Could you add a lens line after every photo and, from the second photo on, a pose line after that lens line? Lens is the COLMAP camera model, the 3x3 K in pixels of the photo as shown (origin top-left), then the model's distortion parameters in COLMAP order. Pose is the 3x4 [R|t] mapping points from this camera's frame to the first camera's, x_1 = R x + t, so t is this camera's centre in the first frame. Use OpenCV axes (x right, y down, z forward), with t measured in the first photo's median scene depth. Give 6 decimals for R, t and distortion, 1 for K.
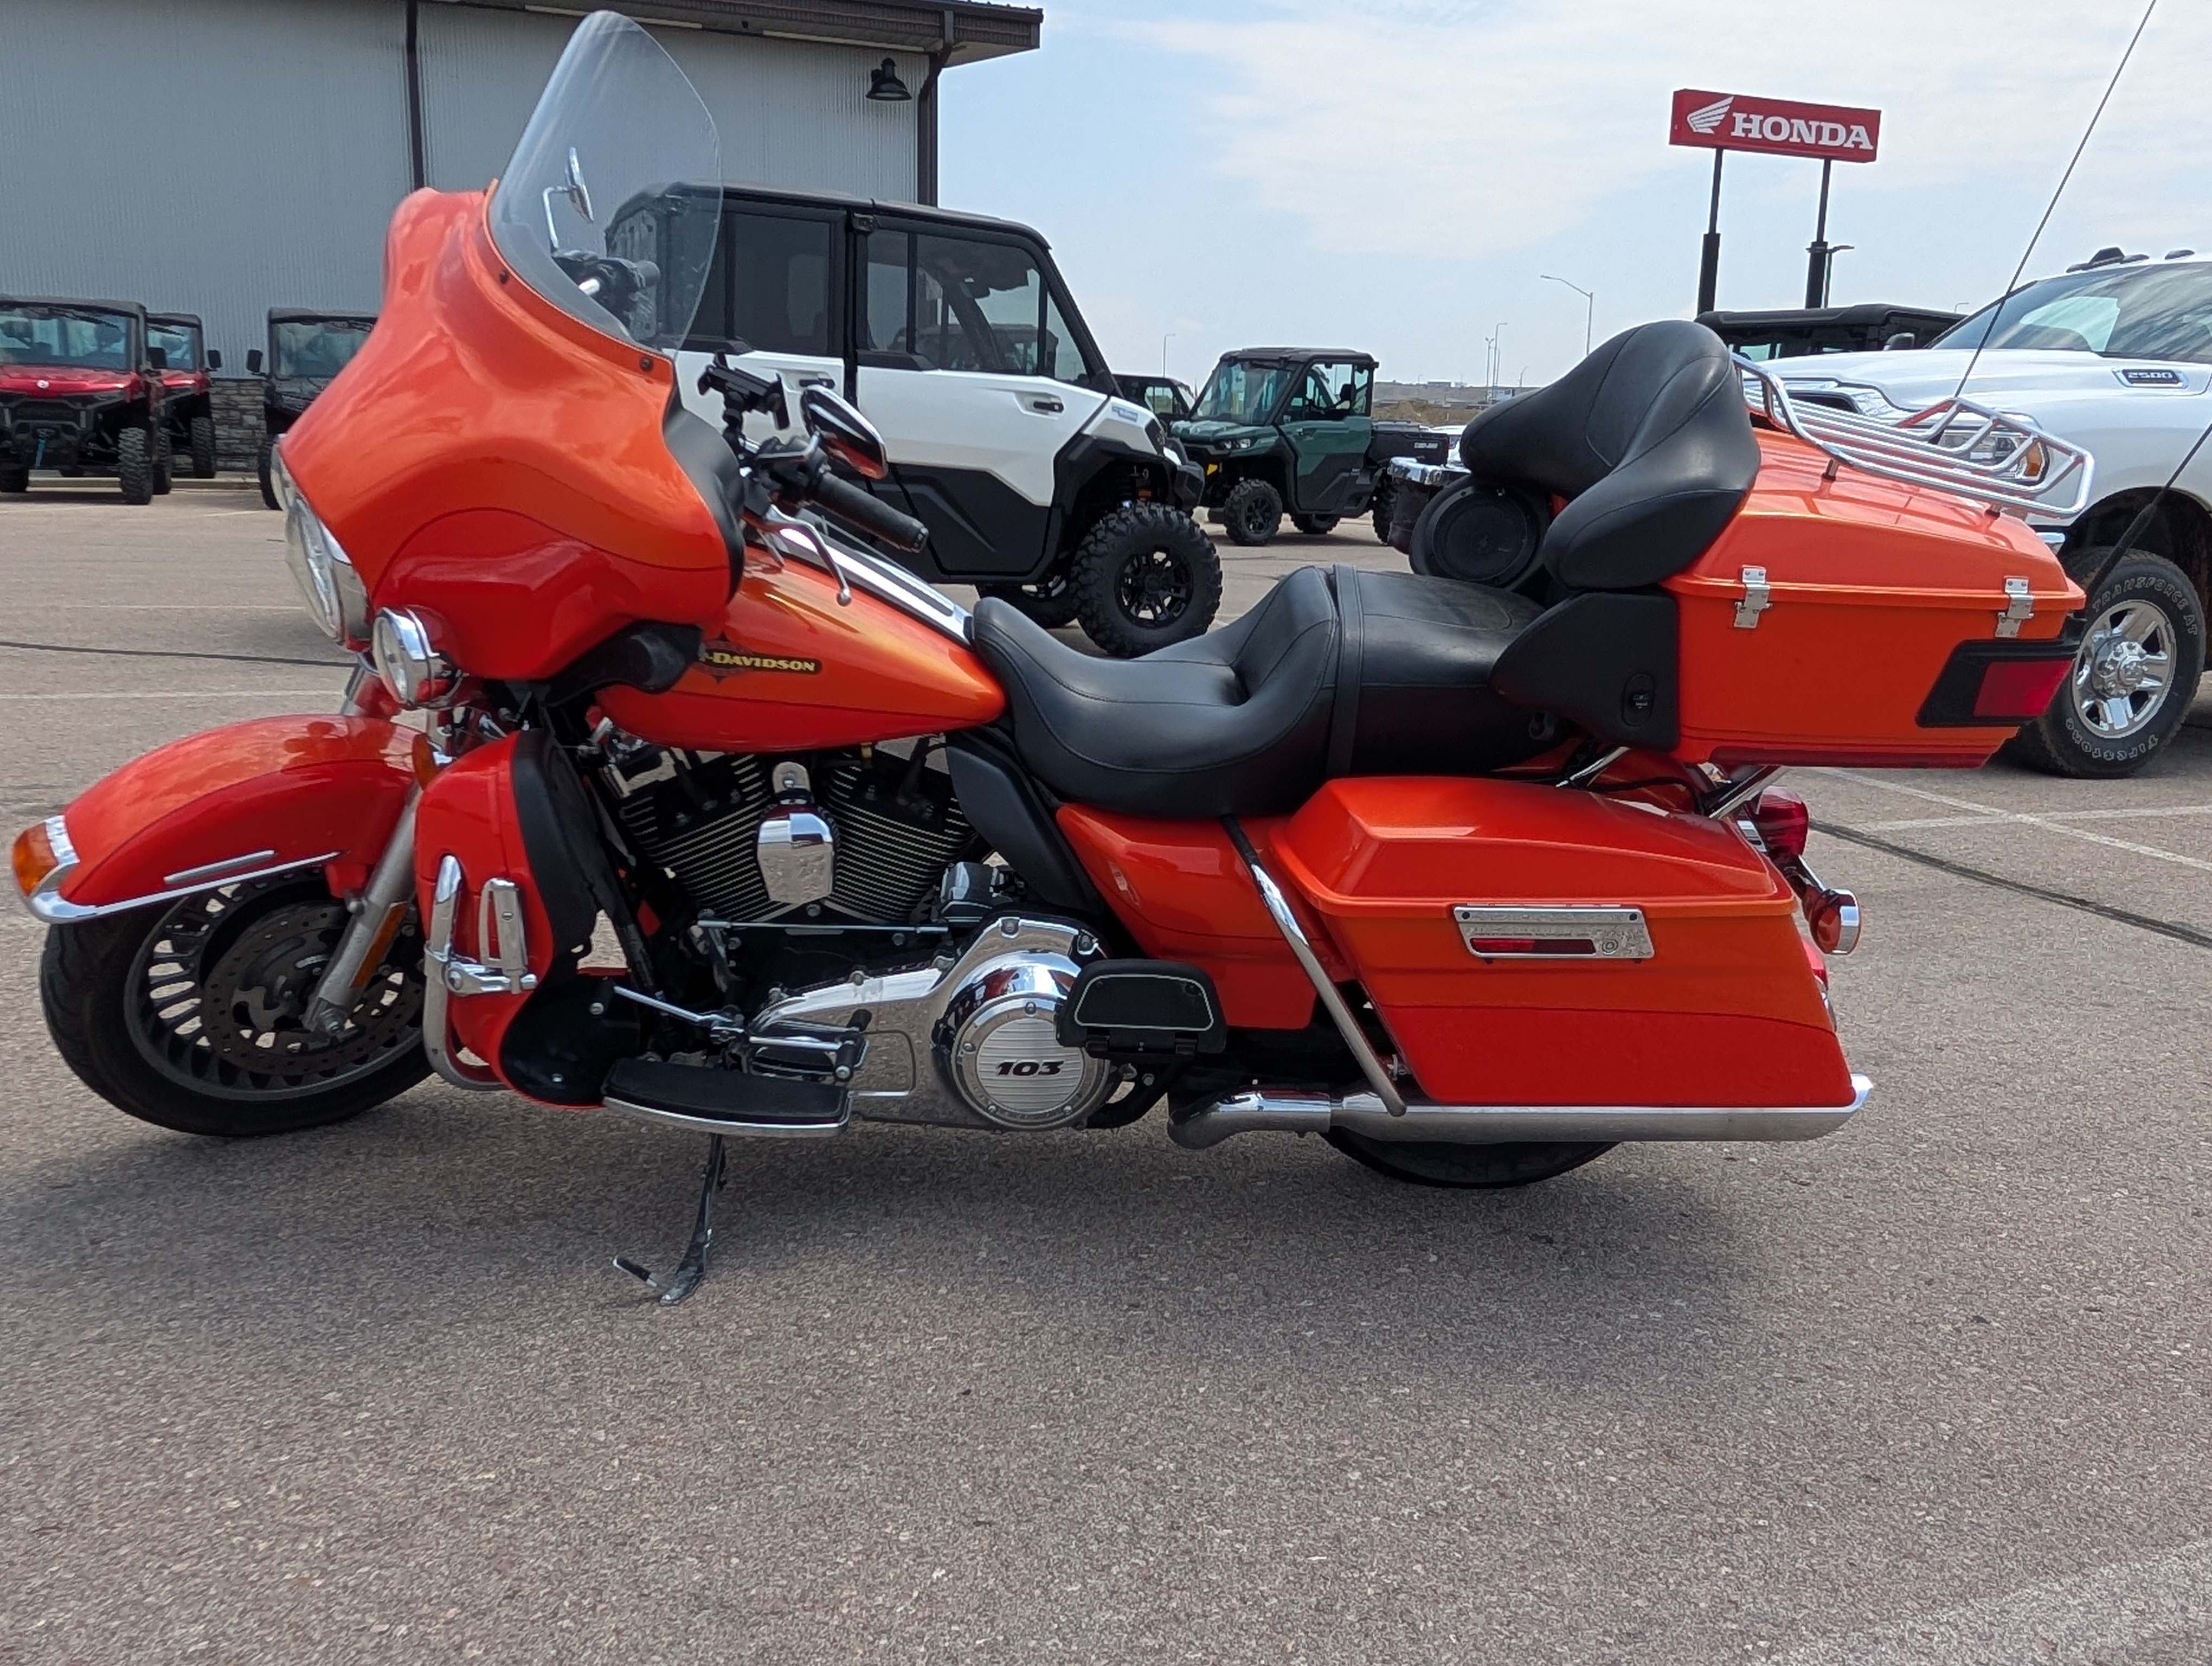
lens RADIAL K [[1822.3, 0, 1098.3], [0, 1822.3, 826.8], [0, 0, 1]] dist [0.007424, -0.009585]
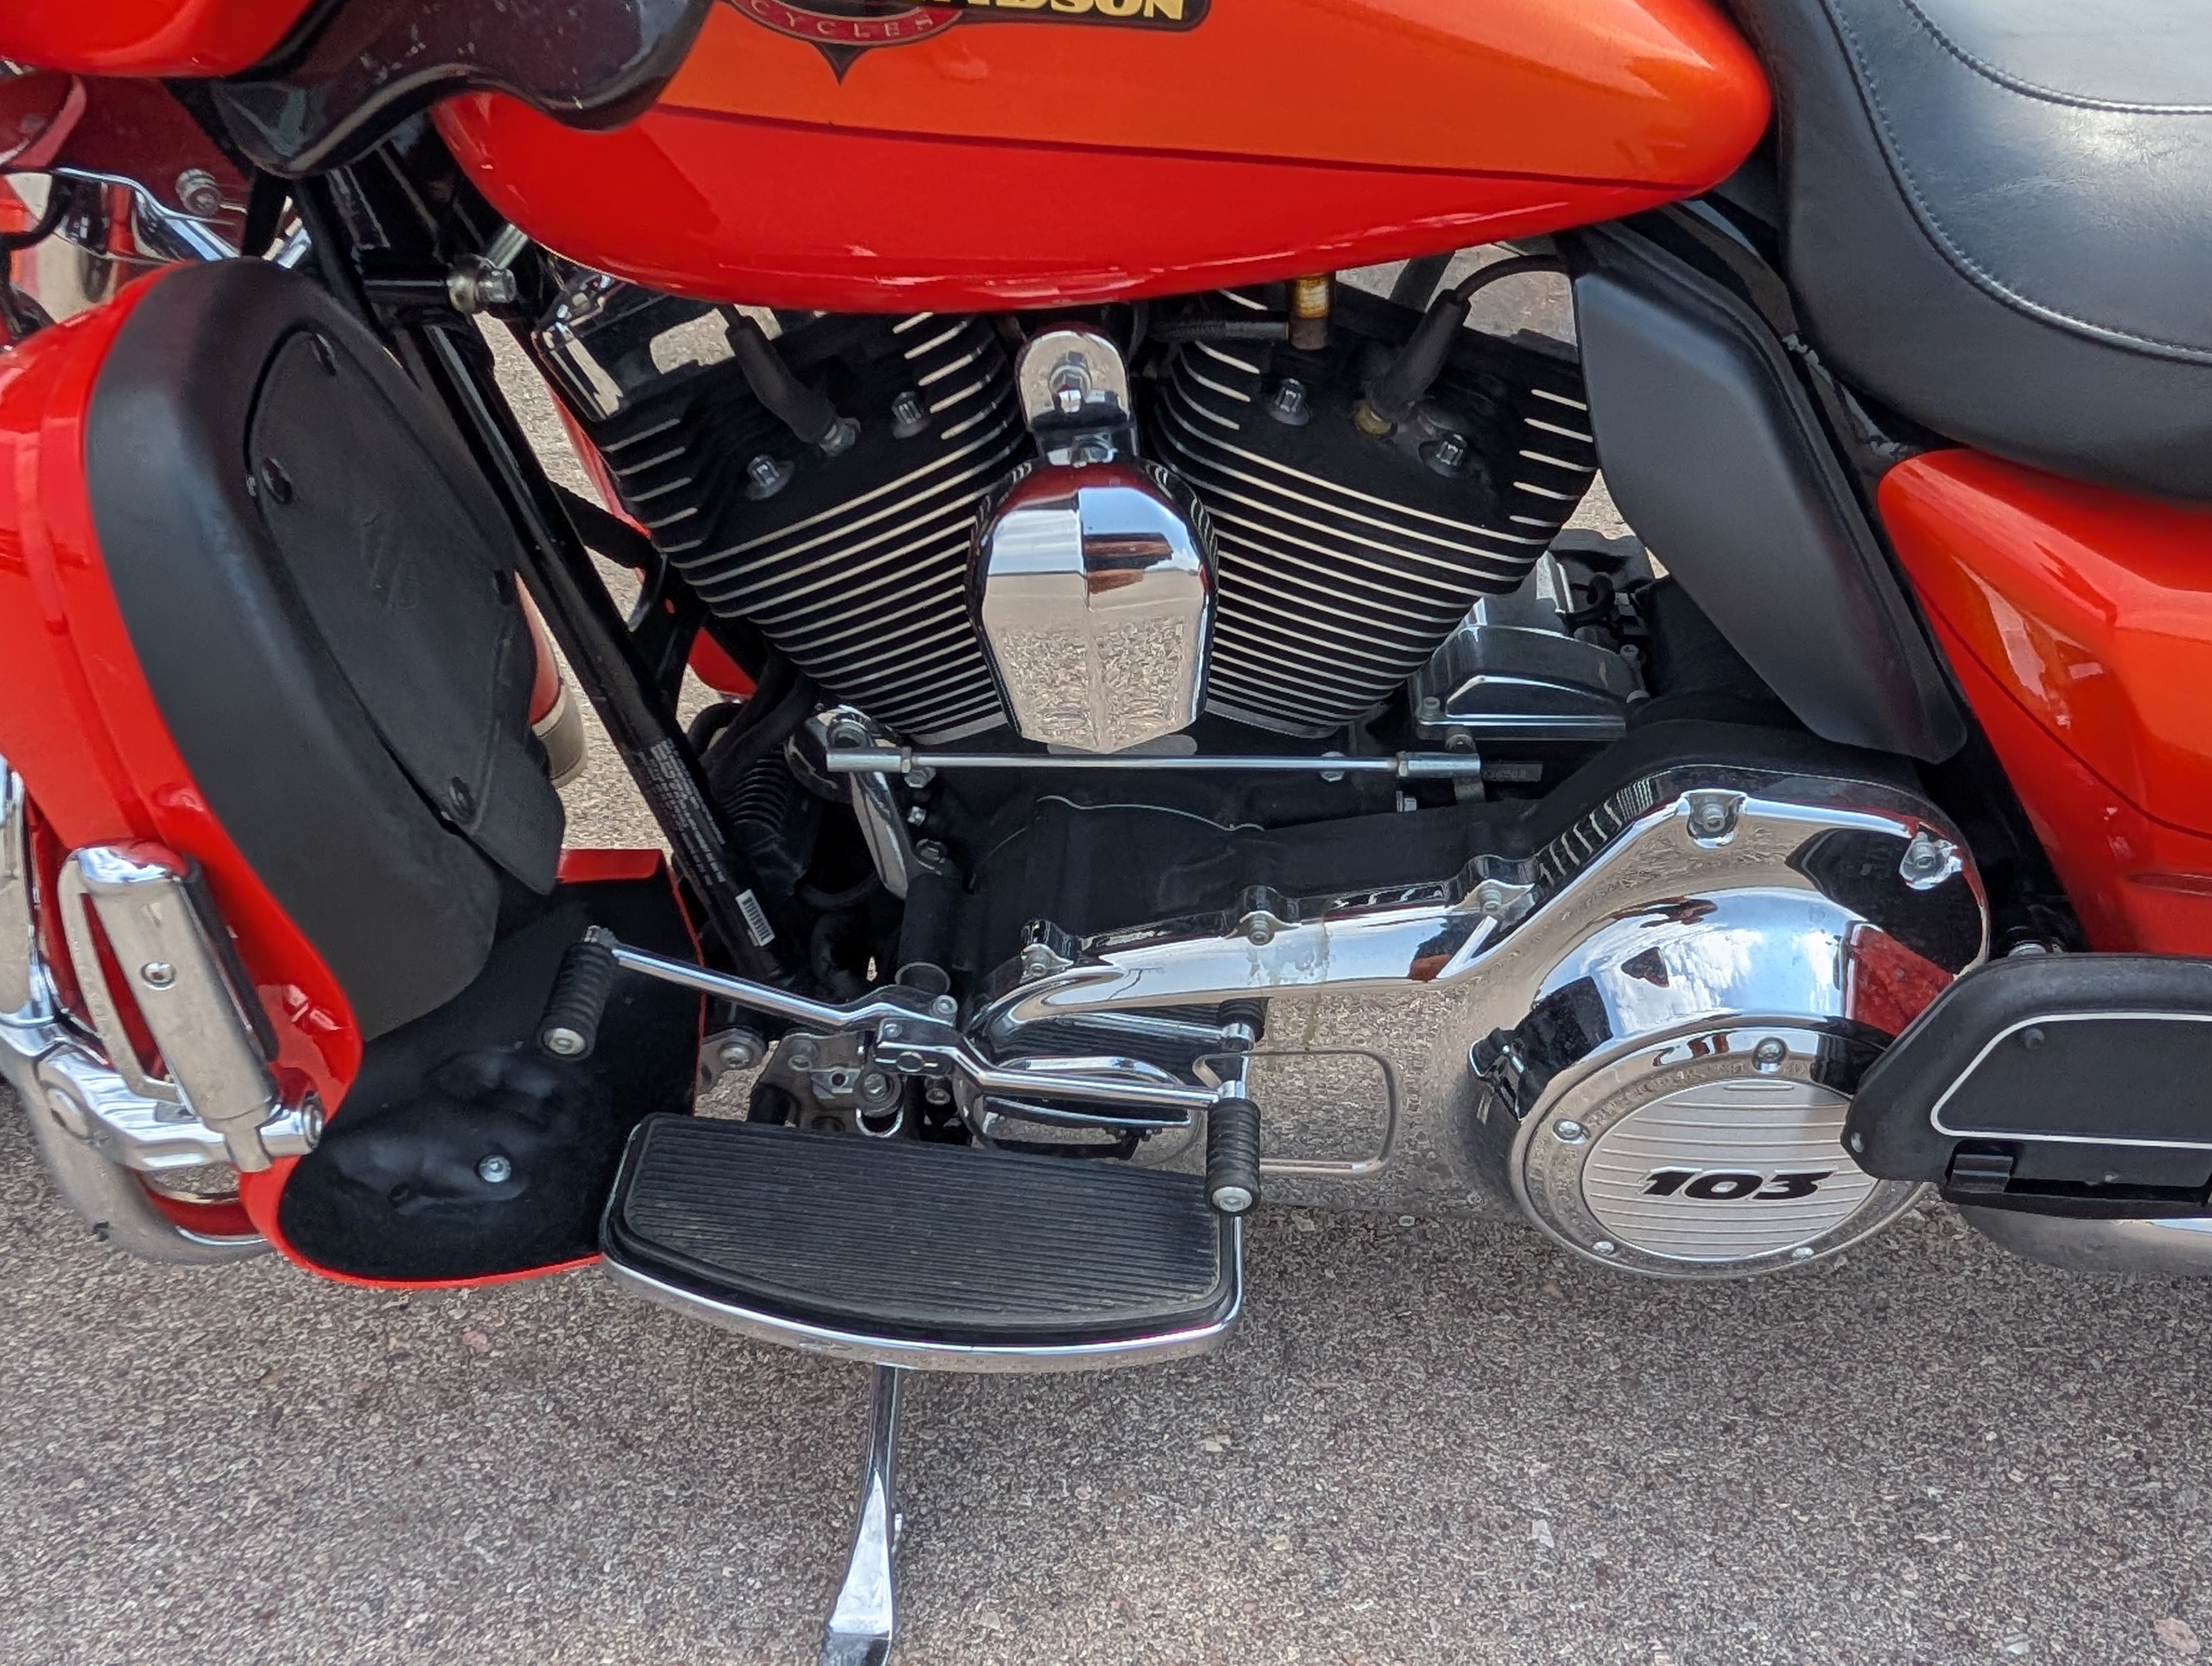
lens RADIAL K [[1822.3, 0, 1098.3], [0, 1822.3, 826.8], [0, 0, 1]] dist [0.007424, -0.009585]
pose [[0.996275, 0.013334, -0.085200, -0.134068], [0.014240, 0.948974, 0.315033, -0.053531], [0.085053, -0.315073, 0.945249, 0.658060]]
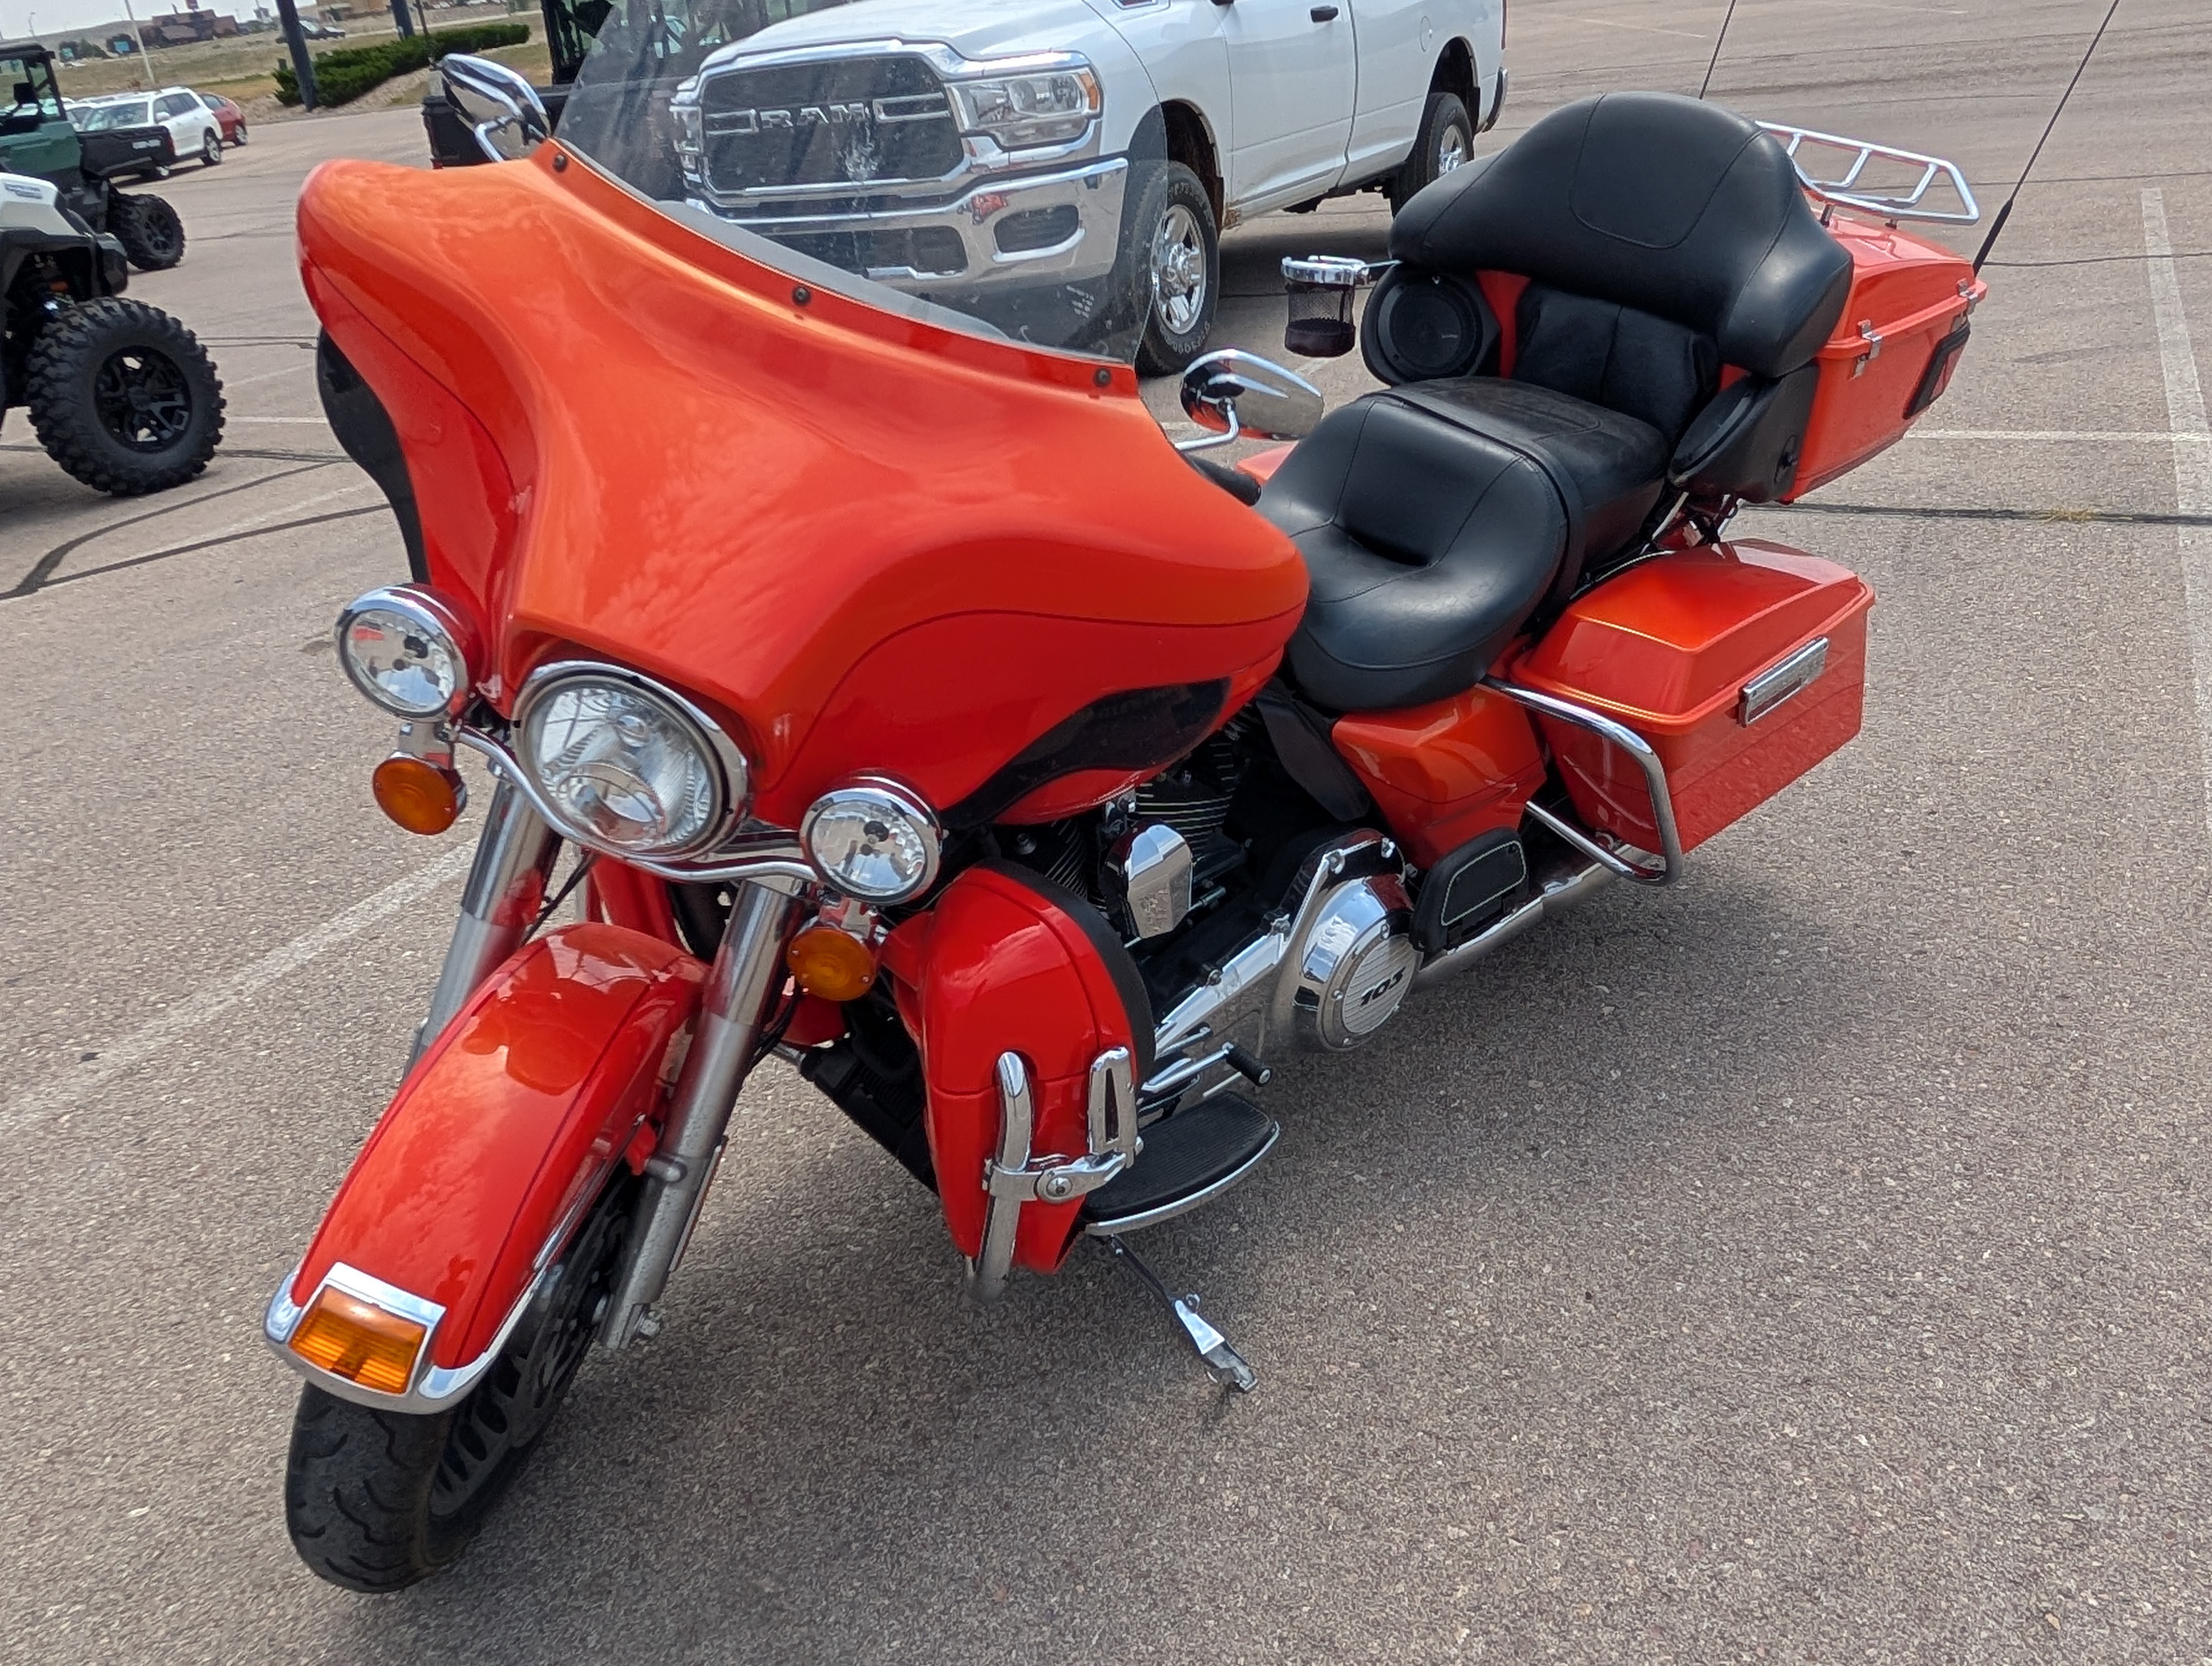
lens RADIAL K [[1822.3, 0, 1098.3], [0, 1822.3, 826.8], [0, 0, 1]] dist [0.007424, -0.009585]
pose [[0.748449, -0.374066, 0.547630, -0.648557], [0.263533, 0.925506, 0.272008, -0.250624], [-0.608584, -0.059265, 0.791273, 0.323207]]
